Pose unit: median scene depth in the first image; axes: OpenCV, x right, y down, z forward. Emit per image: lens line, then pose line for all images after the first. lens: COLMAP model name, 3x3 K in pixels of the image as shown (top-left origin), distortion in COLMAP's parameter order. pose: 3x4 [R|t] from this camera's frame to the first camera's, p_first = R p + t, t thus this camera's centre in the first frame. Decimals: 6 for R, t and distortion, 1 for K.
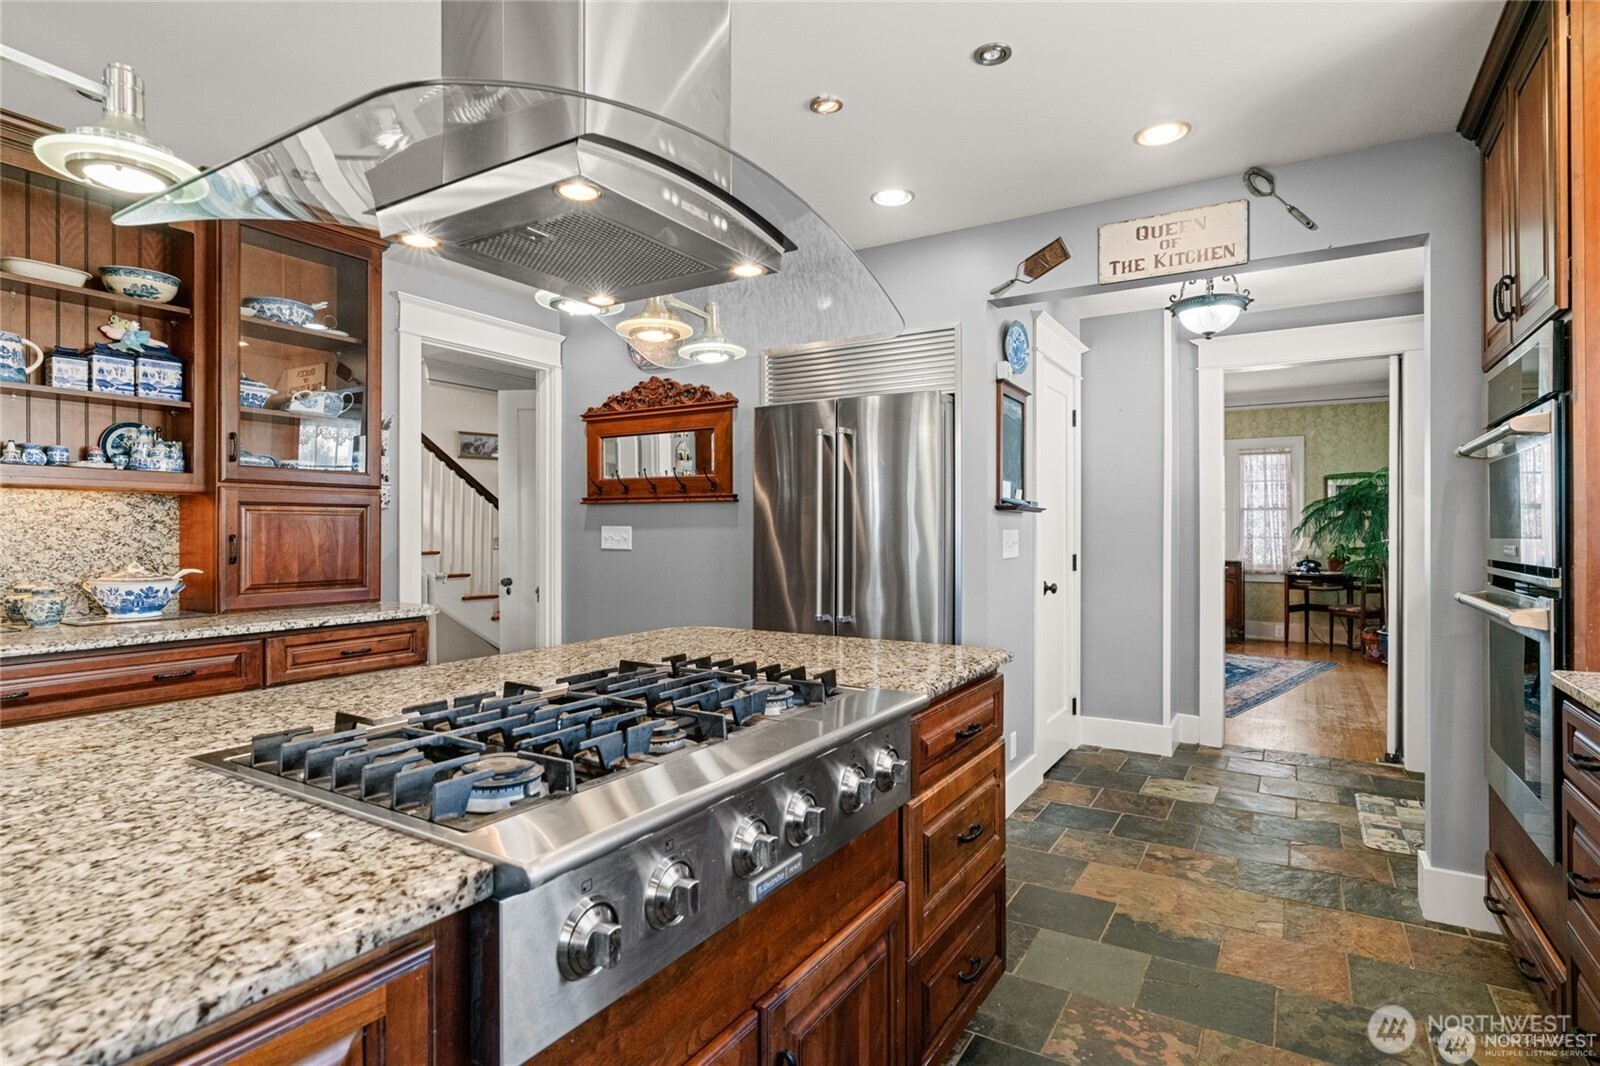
lens RADIAL K [[837.7, 0, 795.6], [0, 837.7, 533.8], [0, 0, 1]] dist [-0.001682, 0.008431]
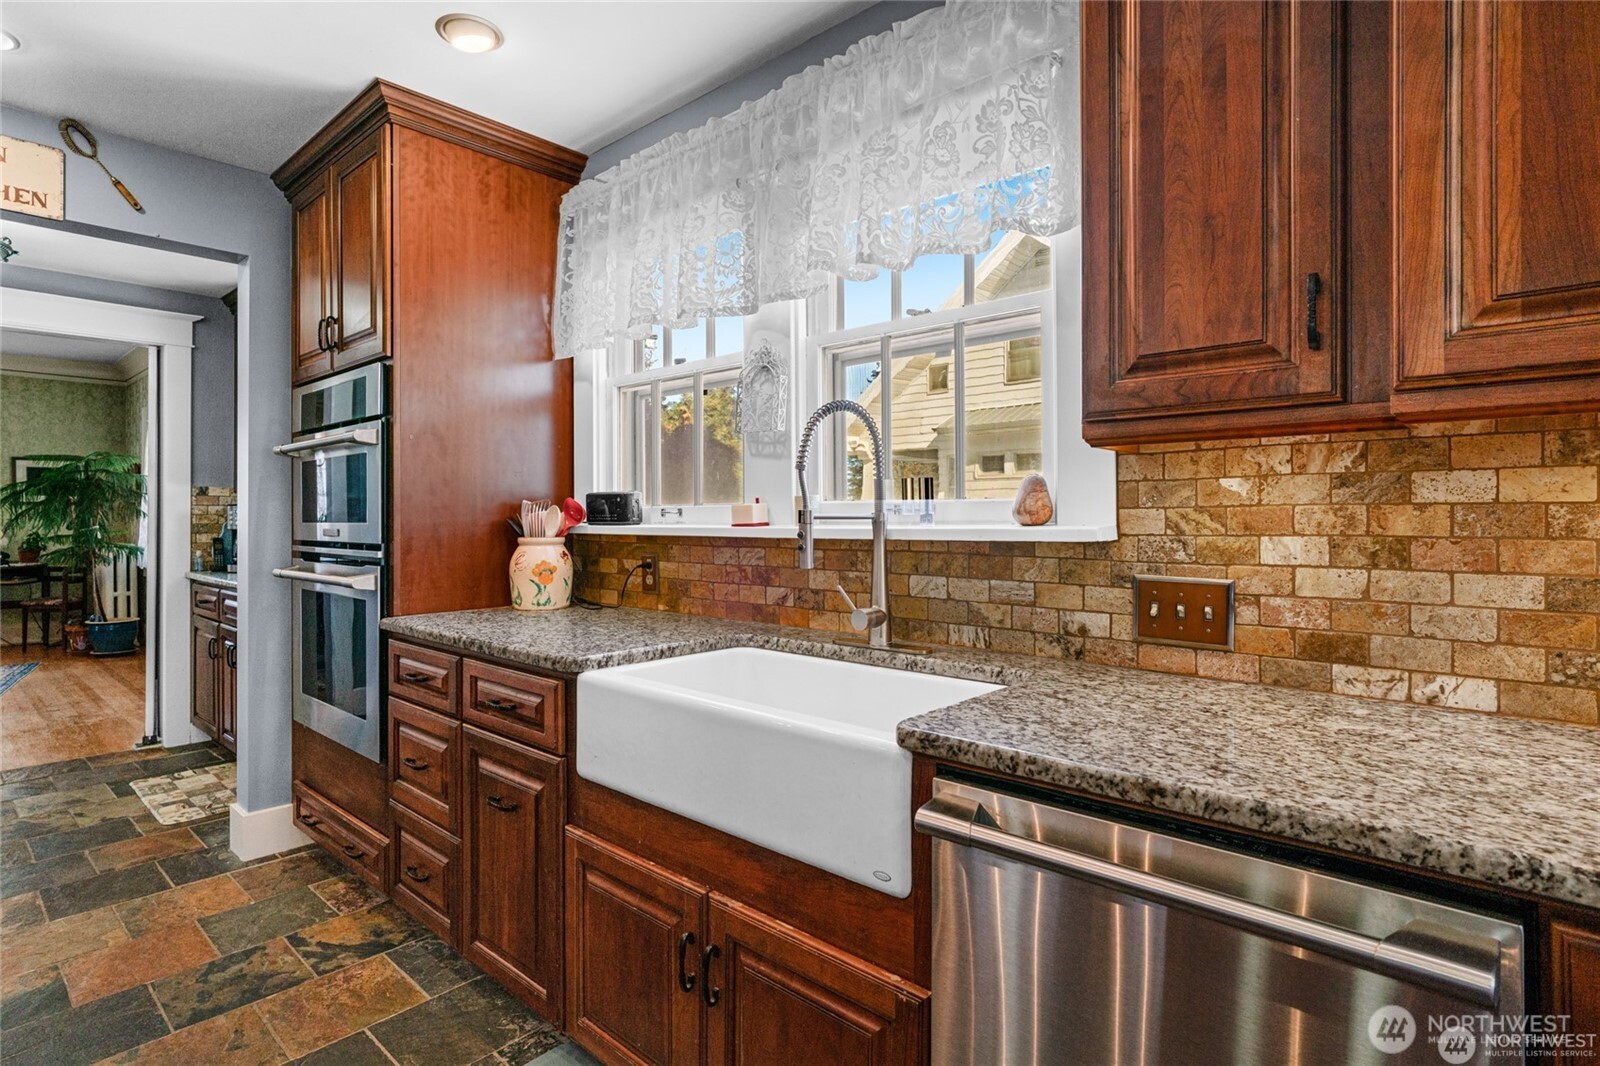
lens RADIAL K [[828.5, 0, 794.3], [0, 828.5, 512.2], [0, 0, 1]] dist [-0.012702, 0.011266]
pose [[0.193463, 0.003200, 0.981102, -0.183886], [0.006363, 0.999970, -0.004516, 0.000035], [-0.981087, 0.007117, 0.193436, 0.055359]]
